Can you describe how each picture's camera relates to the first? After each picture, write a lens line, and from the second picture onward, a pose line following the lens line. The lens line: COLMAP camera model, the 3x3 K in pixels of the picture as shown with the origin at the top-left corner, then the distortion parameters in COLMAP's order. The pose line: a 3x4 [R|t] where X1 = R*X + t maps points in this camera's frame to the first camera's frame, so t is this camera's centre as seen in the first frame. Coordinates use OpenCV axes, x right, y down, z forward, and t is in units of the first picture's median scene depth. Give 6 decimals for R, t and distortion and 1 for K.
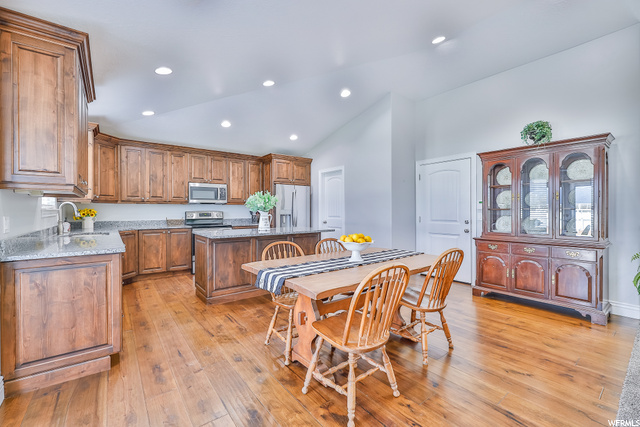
lens RADIAL K [[277.2, 0, 325.6], [0, 277.2, 210.3], [0, 0, 1]] dist [-0.002126, -0.001477]
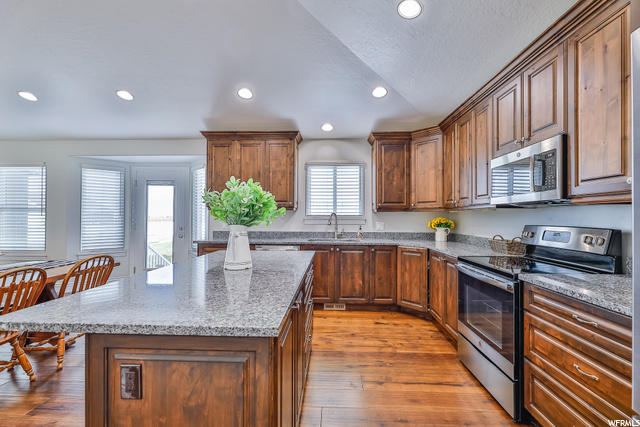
lens RADIAL K [[277.2, 0, 318.7], [0, 277.2, 214.1], [0, 0, 1]] dist [-0.002126, -0.001477]
pose [[-0.664461, -0.010574, -0.747248, 0.025125], [-0.005440, 0.999942, -0.009313, -0.006352], [0.747303, -0.002123, -0.664480, 1.041254]]
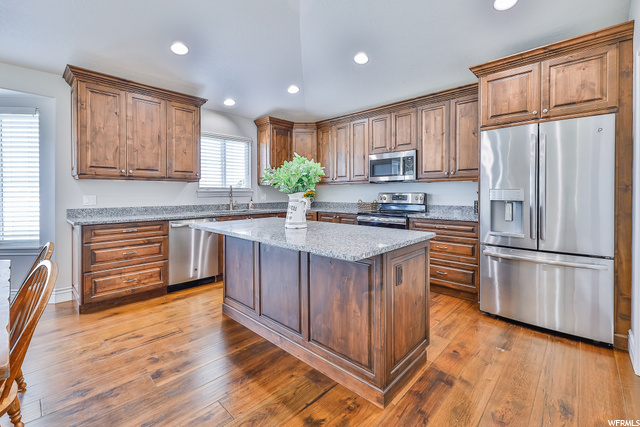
lens RADIAL K [[277.2, 0, 330.6], [0, 277.2, 196.6], [0, 0, 1]] dist [-0.002126, -0.001477]
pose [[0.146703, 0.011817, -0.989110, 0.245463], [0.001558, 0.999925, 0.012177, 0.005269], [0.989179, -0.003327, 0.146674, 0.746336]]
